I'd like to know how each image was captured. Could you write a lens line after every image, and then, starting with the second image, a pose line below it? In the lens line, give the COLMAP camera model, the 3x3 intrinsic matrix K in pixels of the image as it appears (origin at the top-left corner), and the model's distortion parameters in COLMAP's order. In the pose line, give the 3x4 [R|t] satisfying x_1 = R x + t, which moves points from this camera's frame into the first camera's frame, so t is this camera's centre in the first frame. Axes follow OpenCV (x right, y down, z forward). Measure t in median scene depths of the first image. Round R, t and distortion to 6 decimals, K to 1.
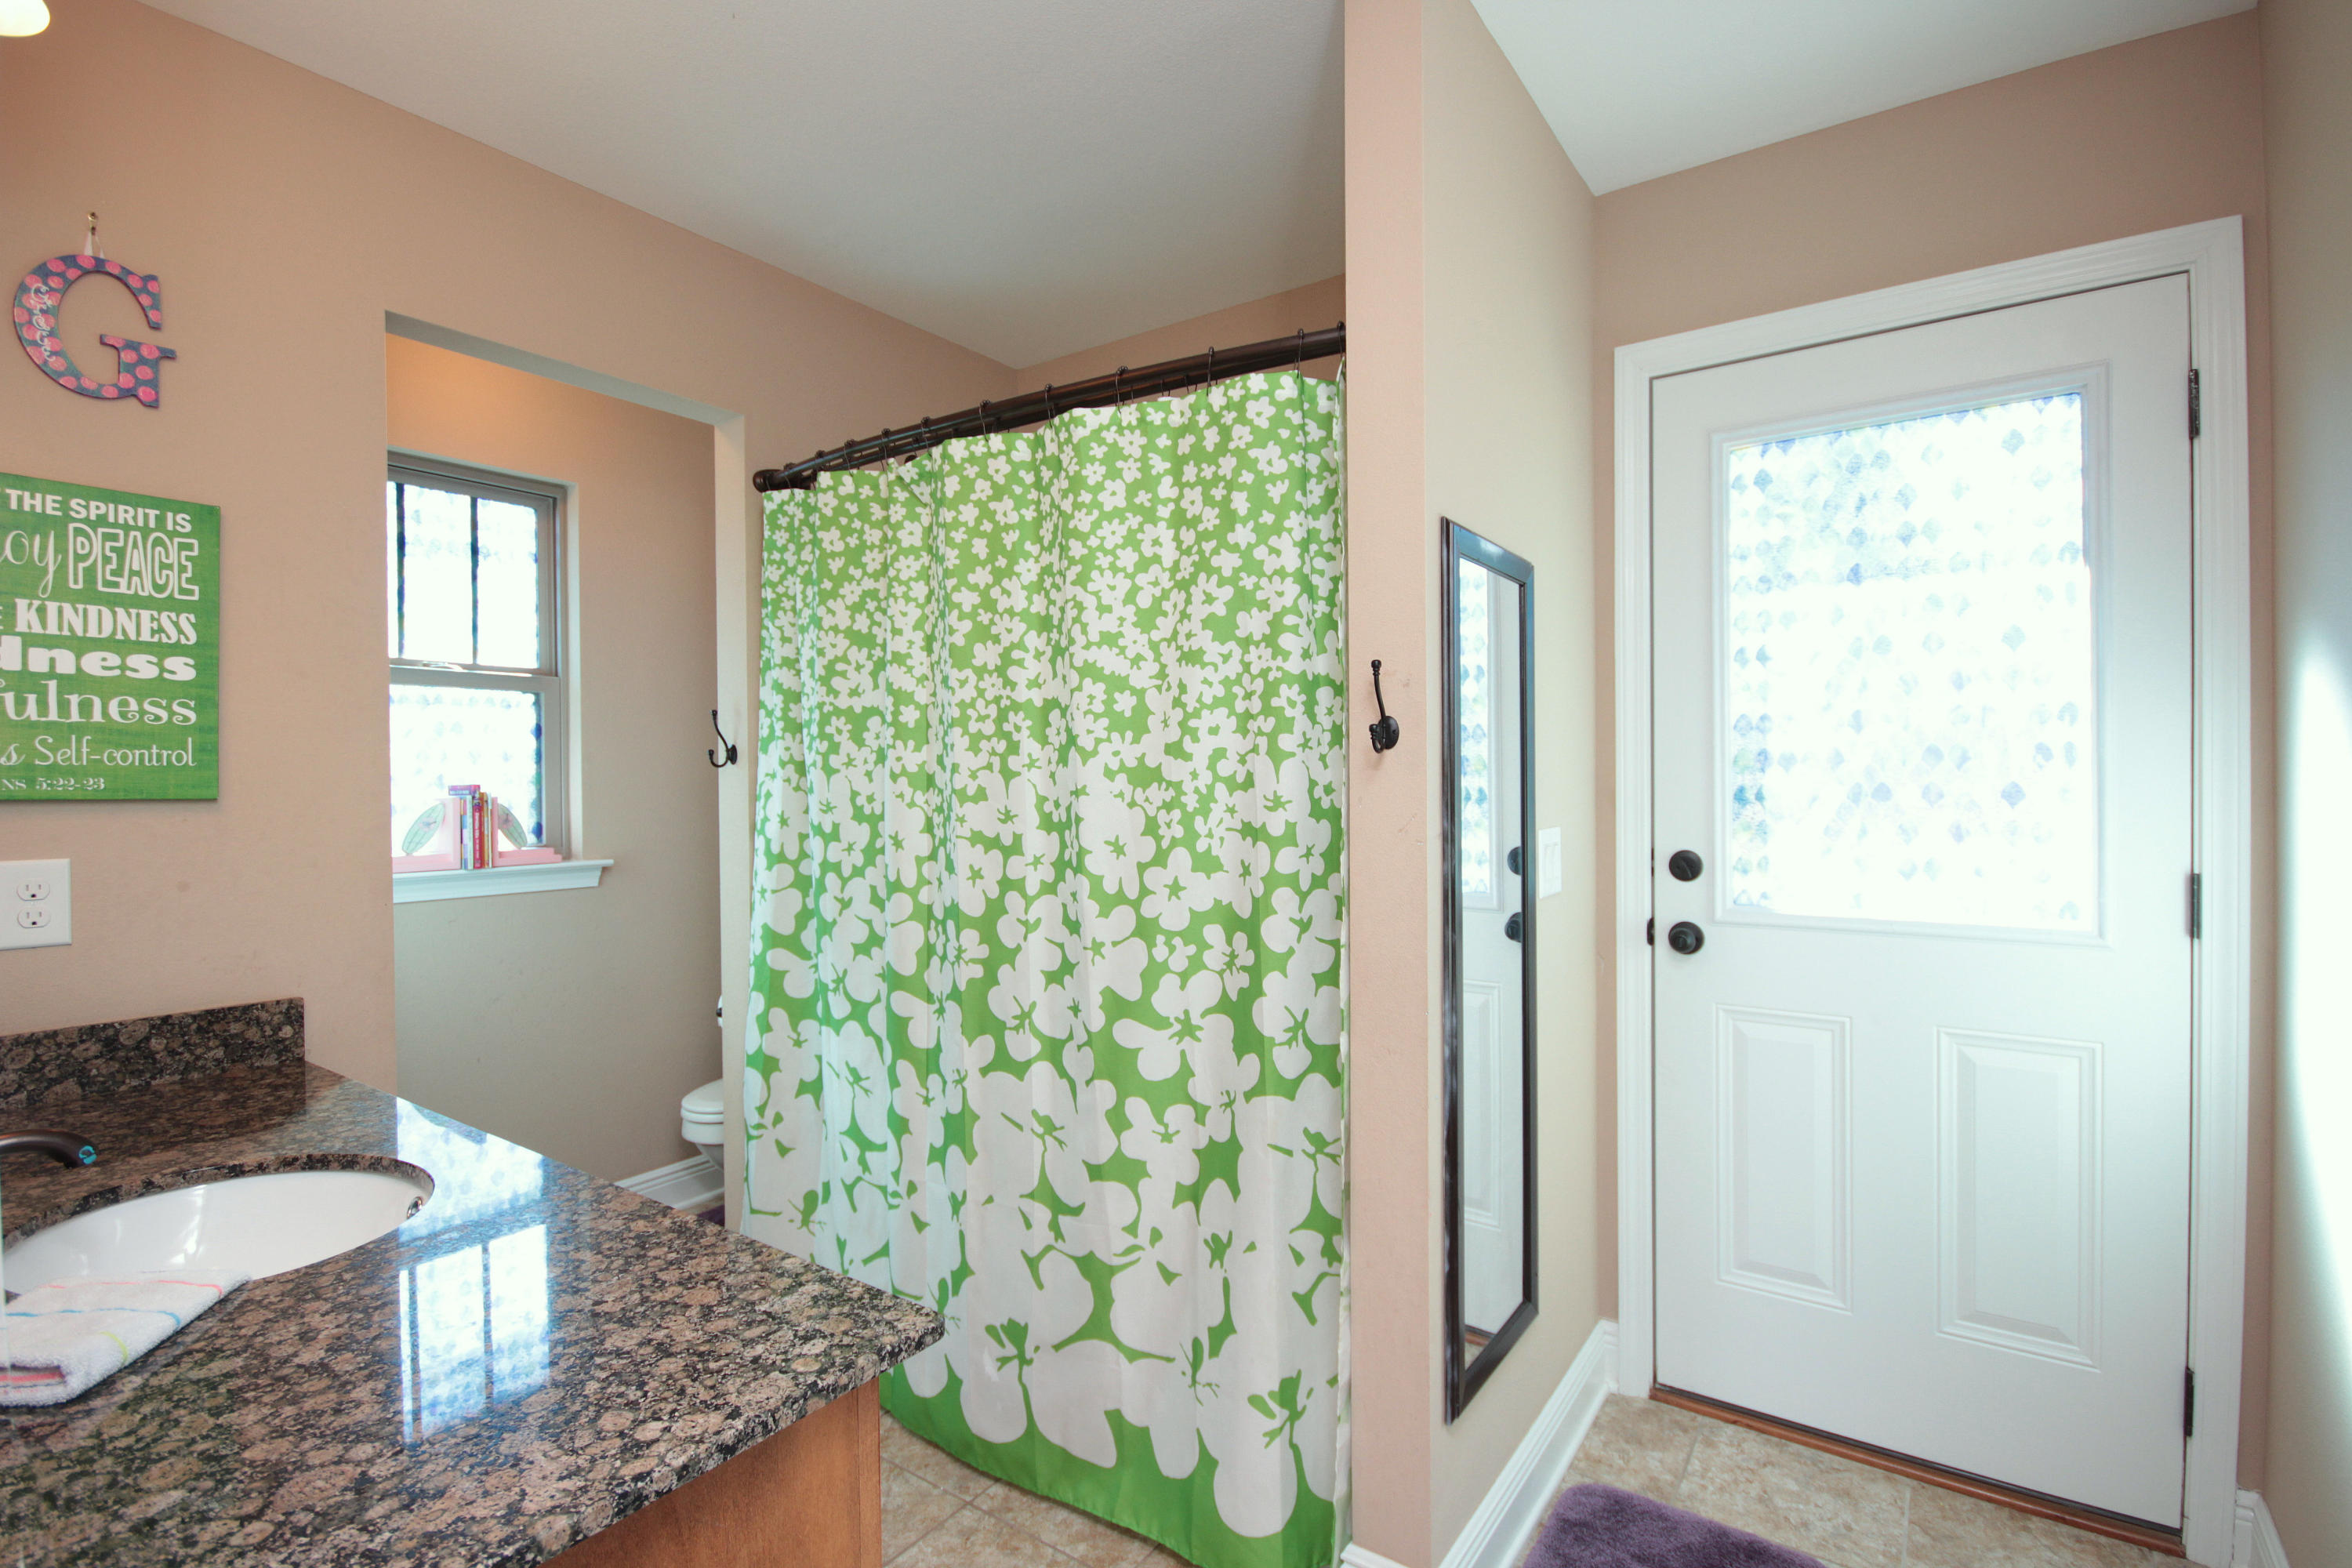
lens RADIAL K [[1086.3, 0, 1187.5], [0, 1086.3, 779.1], [0, 0, 1]] dist [0.002985, -0.010807]
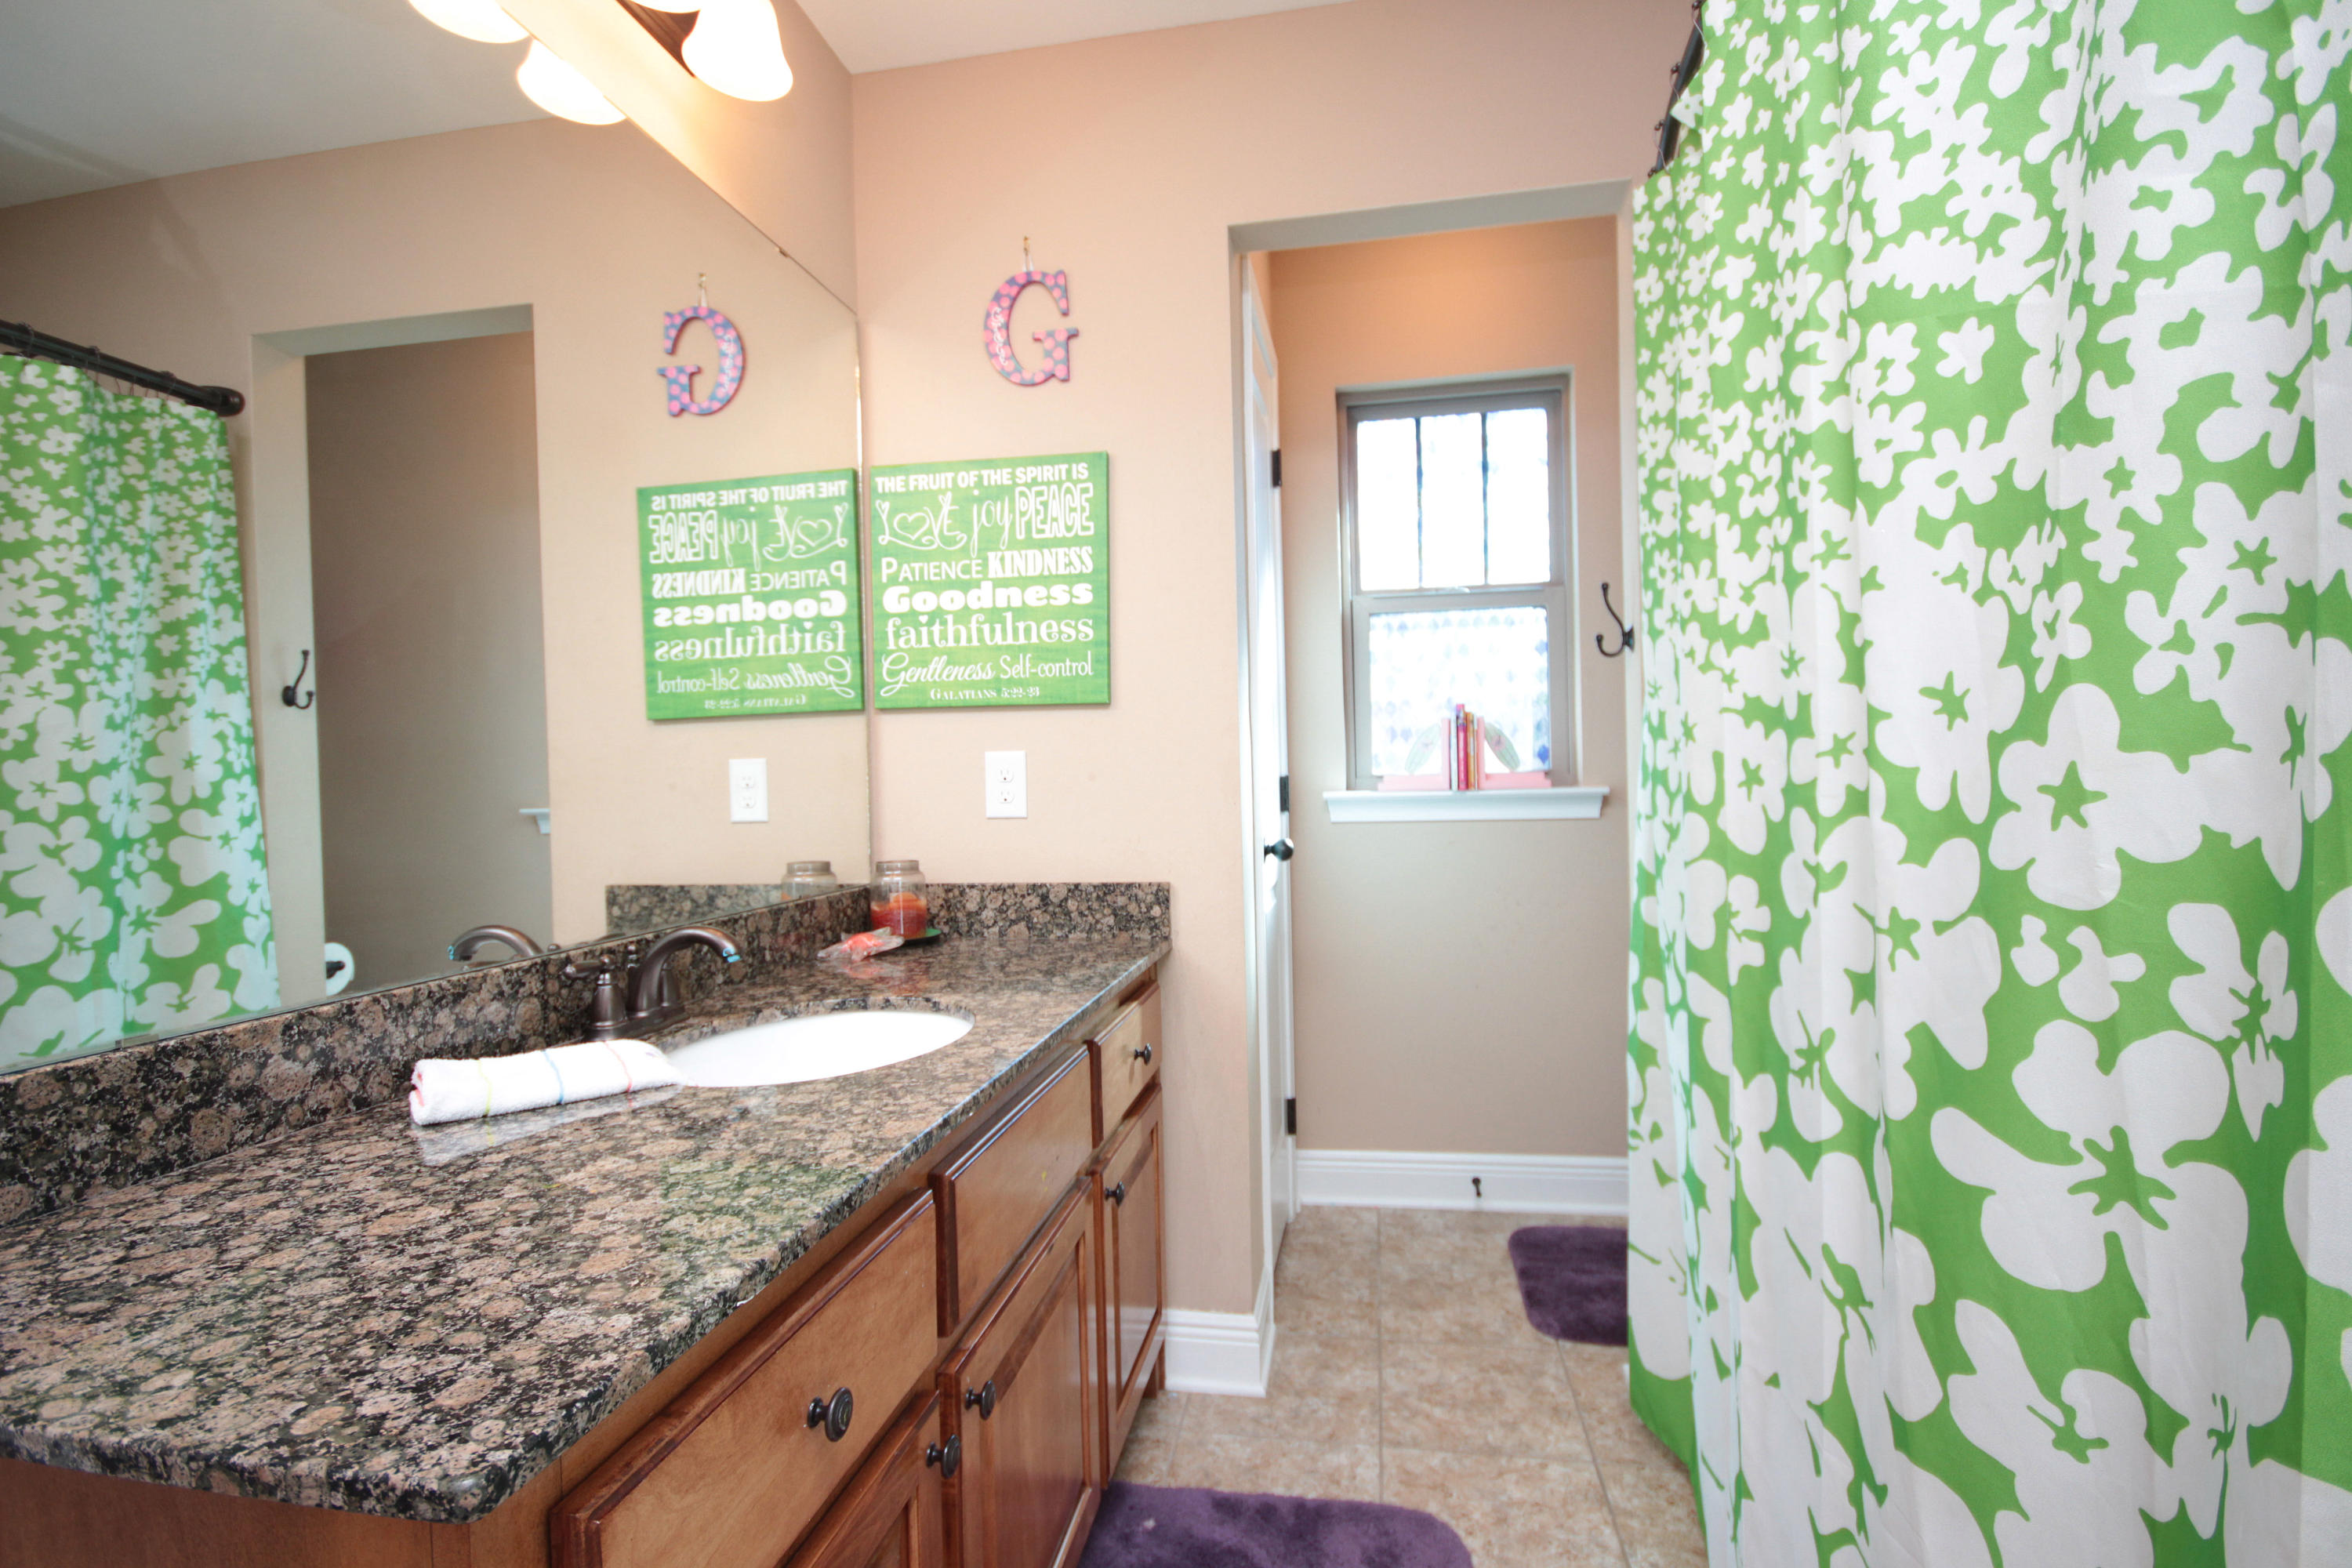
lens RADIAL K [[1086.3, 0, 1187.5], [0, 1086.3, 779.1], [0, 0, 1]] dist [0.002985, -0.010807]
pose [[0.426351, 0.005241, -0.904543, 0.195453], [0.019342, 0.999702, 0.014909, 0.083305], [0.904351, -0.023852, 0.426122, 0.566257]]
